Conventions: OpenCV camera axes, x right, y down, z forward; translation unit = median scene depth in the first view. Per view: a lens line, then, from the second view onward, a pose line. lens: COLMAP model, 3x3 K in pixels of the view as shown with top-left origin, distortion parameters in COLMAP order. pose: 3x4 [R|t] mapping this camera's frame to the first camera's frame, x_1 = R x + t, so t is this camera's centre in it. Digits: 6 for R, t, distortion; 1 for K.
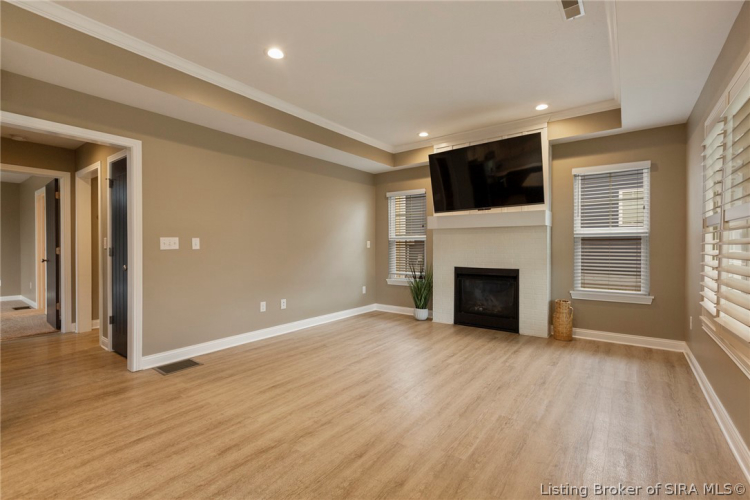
lens RADIAL K [[336.8, 0, 376.4], [0, 336.8, 248.5], [0, 0, 1]] dist [-0.001963, -0.000538]
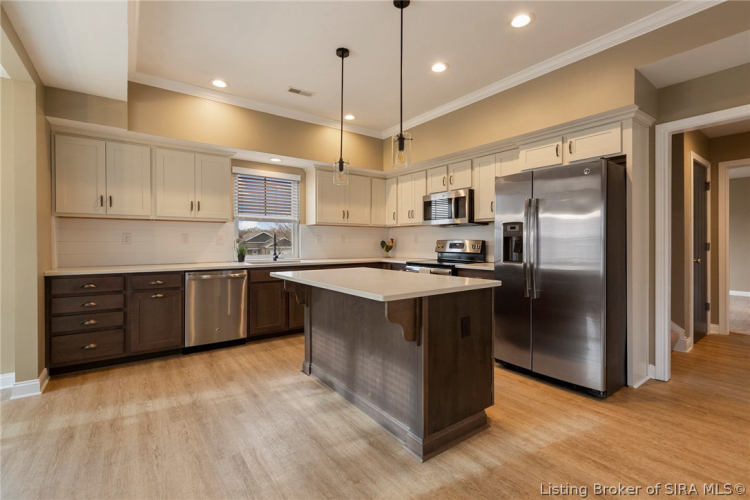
lens RADIAL K [[338.7, 0, 377.4], [0, 338.7, 242.8], [0, 0, 1]] dist [-0.001094, -0.000640]
pose [[-0.289313, 0.000875, -0.957234, 0.144360], [-0.003974, 0.999990, 0.002116, -0.000930], [0.957226, 0.004417, -0.289306, 0.218320]]
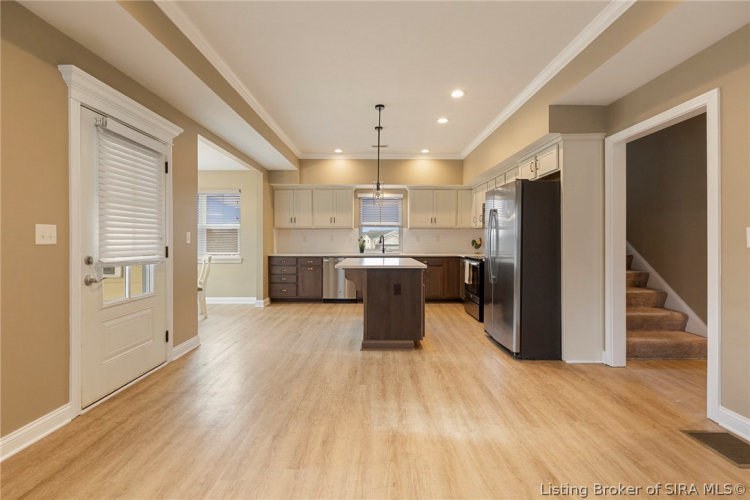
lens RADIAL K [[338.5, 0, 375.5], [0, 338.5, 237.5], [0, 0, 1]] dist [-0.000876, -0.000078]
pose [[-0.800730, -0.006161, -0.598994, 0.208882], [-0.004194, 0.999980, -0.004679, -0.007346], [0.599011, -0.001234, -0.800740, 0.881417]]
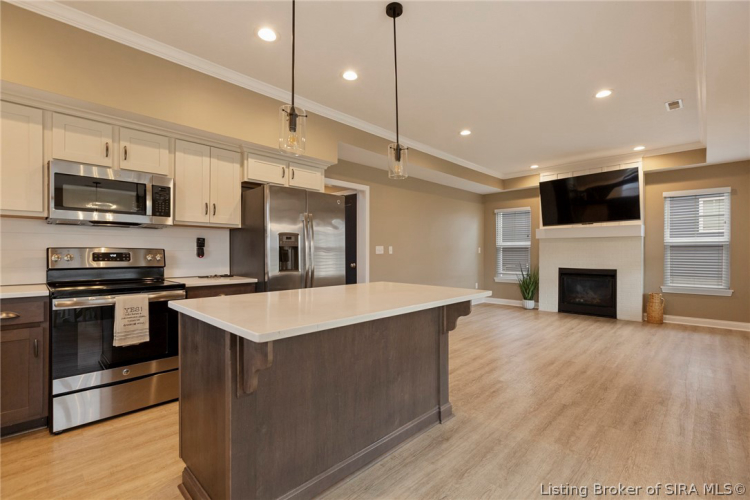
lens RADIAL K [[333.9, 0, 375.7], [0, 333.9, 253.8], [0, 0, 1]] dist [0.000395, -0.000882]
pose [[0.990350, 0.001310, -0.138583, -0.347716], [-0.001392, 0.999999, -0.000494, 0.002839], [0.138582, 0.000682, 0.990351, -0.444873]]
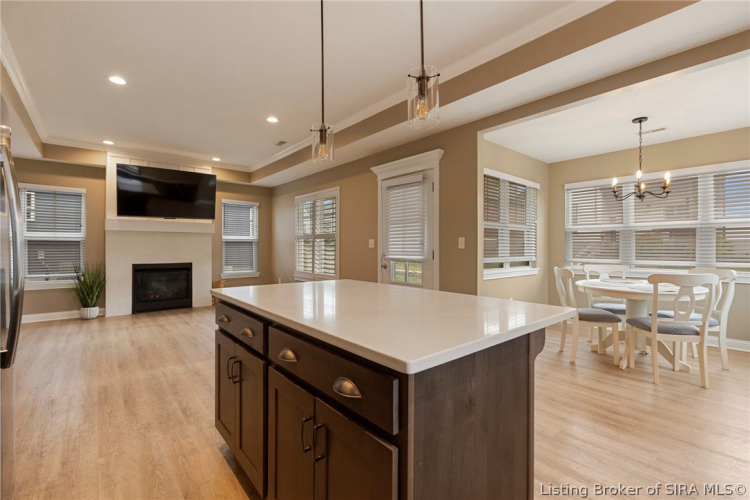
lens RADIAL K [[331.9, 0, 375.0], [0, 331.9, 250.0], [0, 0, 1]] dist [-0.001825, -0.000423]
pose [[0.226167, -0.006502, 0.974067, -0.835076], [0.004354, 0.999974, 0.005664, 0.003792], [-0.974079, 0.002960, 0.226190, -0.083269]]
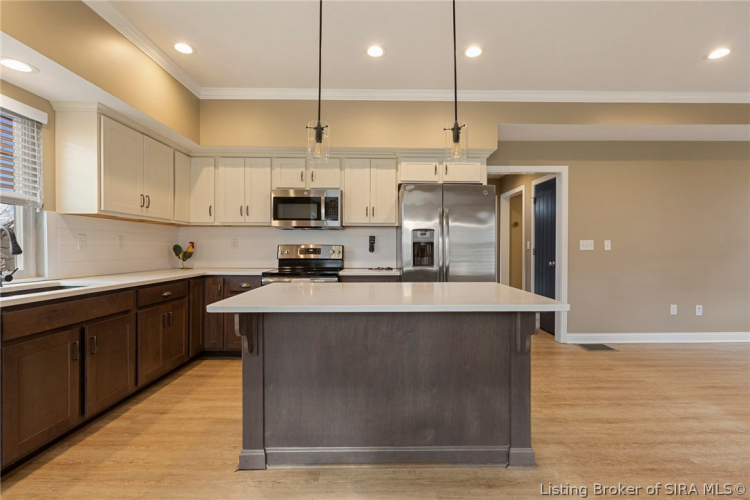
lens RADIAL K [[341.9, 0, 385.7], [0, 341.9, 251.4], [0, 0, 1]] dist [-0.000689, -0.000046]
pose [[0.611291, 0.008544, -0.791360, -0.067350], [-0.005596, 0.999963, 0.006473, 0.002547], [0.791386, 0.000472, 0.611316, -0.275365]]
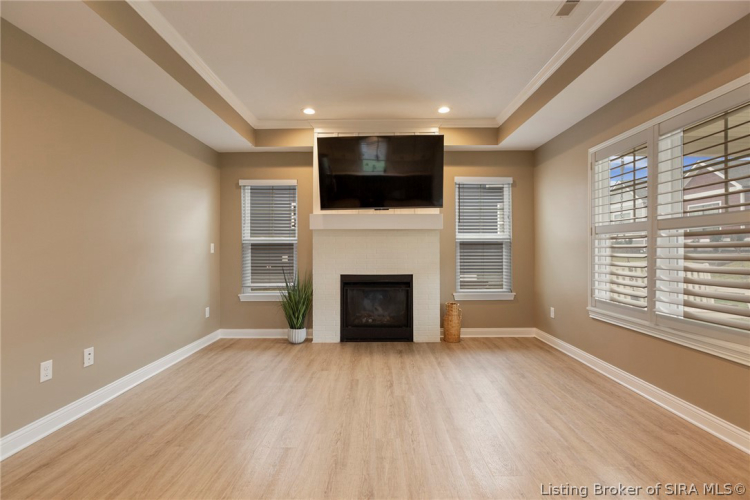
lens RADIAL K [[336.8, 0, 376.4], [0, 336.8, 248.5], [0, 0, 1]] dist [-0.001963, -0.000538]
pose [[0.803035, 0.003647, 0.595920, -0.249263], [0.005662, 0.999889, -0.013748, 0.000665], [-0.595905, 0.014415, 0.802926, 0.313377]]
